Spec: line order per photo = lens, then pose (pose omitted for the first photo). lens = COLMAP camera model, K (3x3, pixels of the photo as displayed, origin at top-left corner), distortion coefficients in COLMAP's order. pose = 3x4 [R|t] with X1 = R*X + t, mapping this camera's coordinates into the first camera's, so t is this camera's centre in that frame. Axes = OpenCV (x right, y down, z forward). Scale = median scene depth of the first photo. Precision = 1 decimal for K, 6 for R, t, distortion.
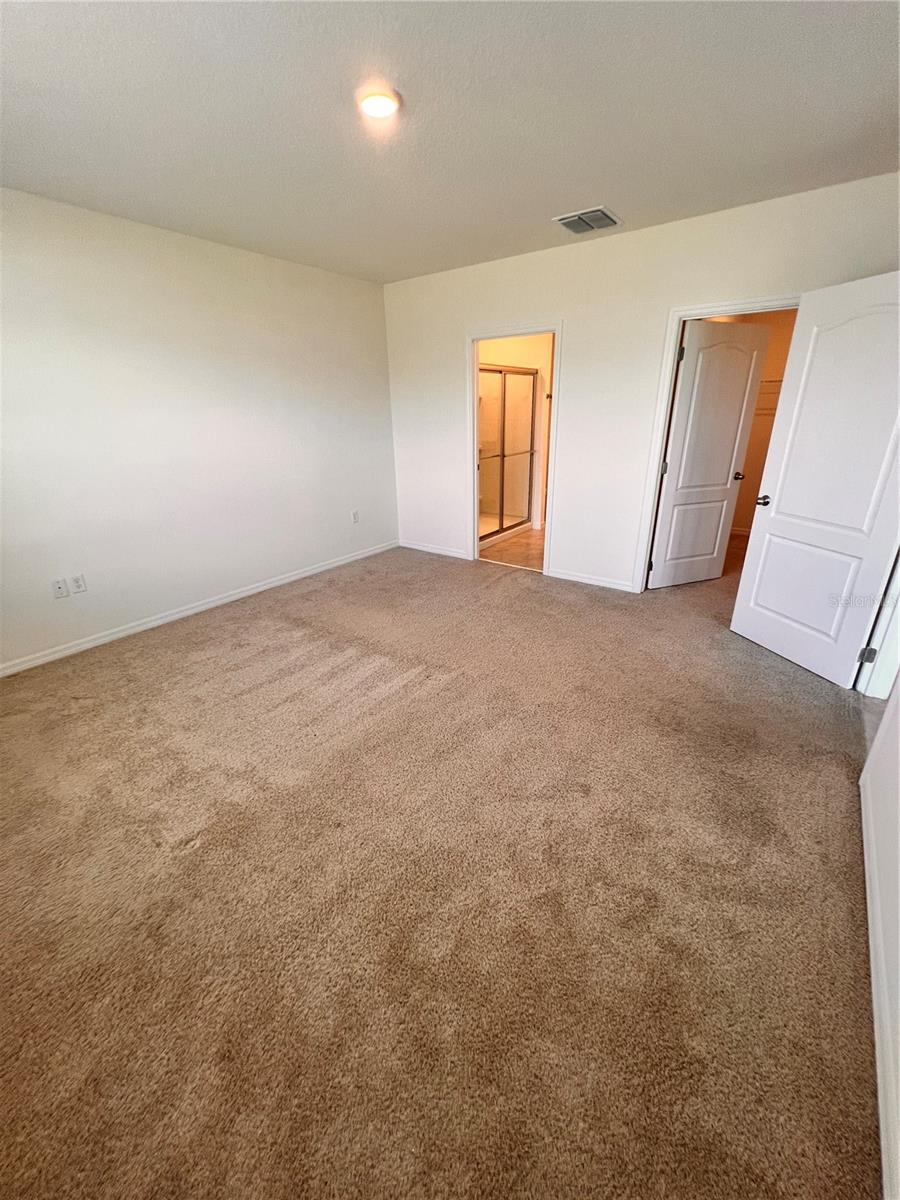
lens RADIAL K [[480.7, 0, 454.0], [0, 480.7, 602.0], [0, 0, 1]] dist [-0.001976, 0.000982]
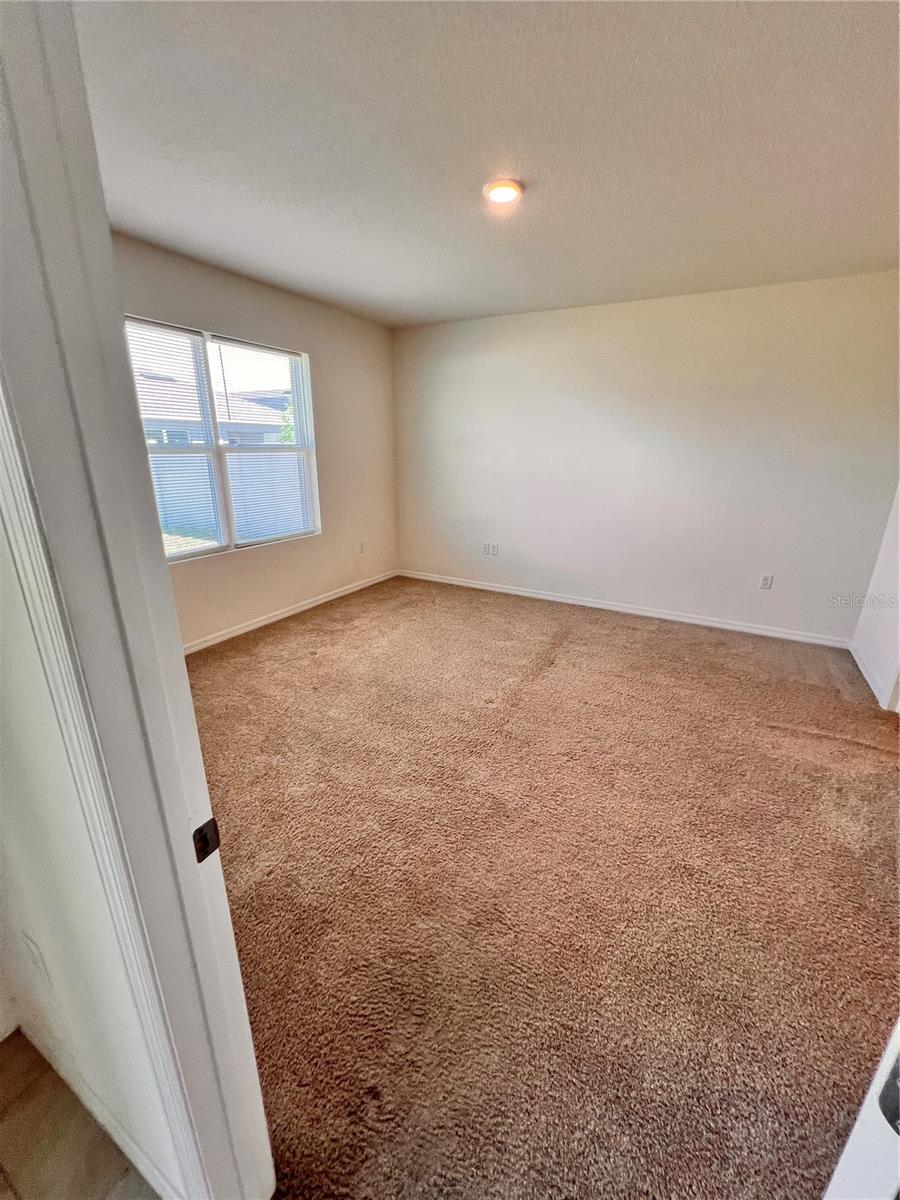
lens RADIAL K [[480.7, 0, 452.8], [0, 480.7, 599.5], [0, 0, 1]] dist [-0.001976, 0.000982]
pose [[0.124133, 0.318362, -0.939807, 0.617454], [-0.384879, 0.888429, 0.250122, -0.195223], [0.914581, 0.330664, 0.232815, 0.466935]]
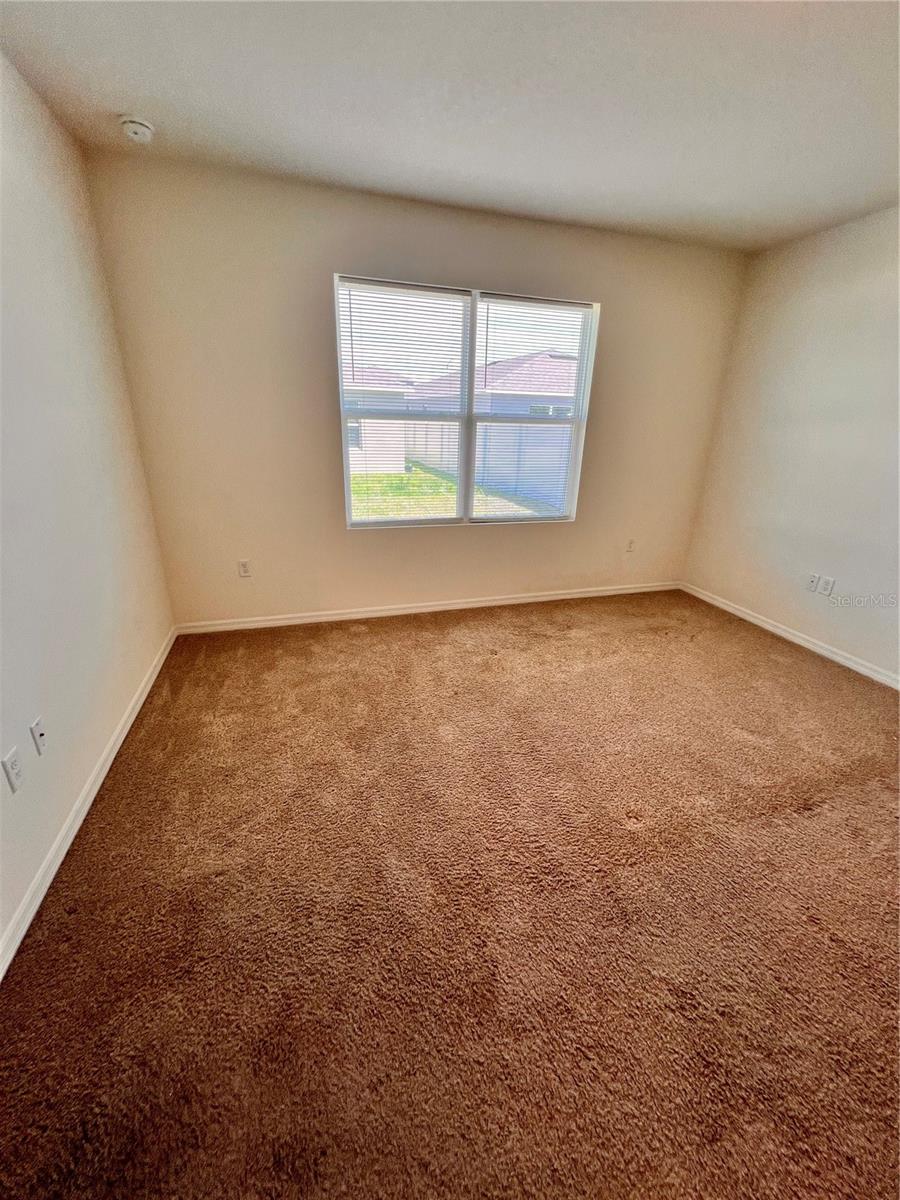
lens RADIAL K [[480.7, 0, 450.3], [0, 480.7, 598.4], [0, 0, 1]] dist [-0.001976, 0.000982]
pose [[-0.594555, 0.285844, -0.751530, 0.374868], [-0.319132, 0.774010, 0.546867, -0.264535], [0.738010, 0.564980, -0.368970, 0.669448]]
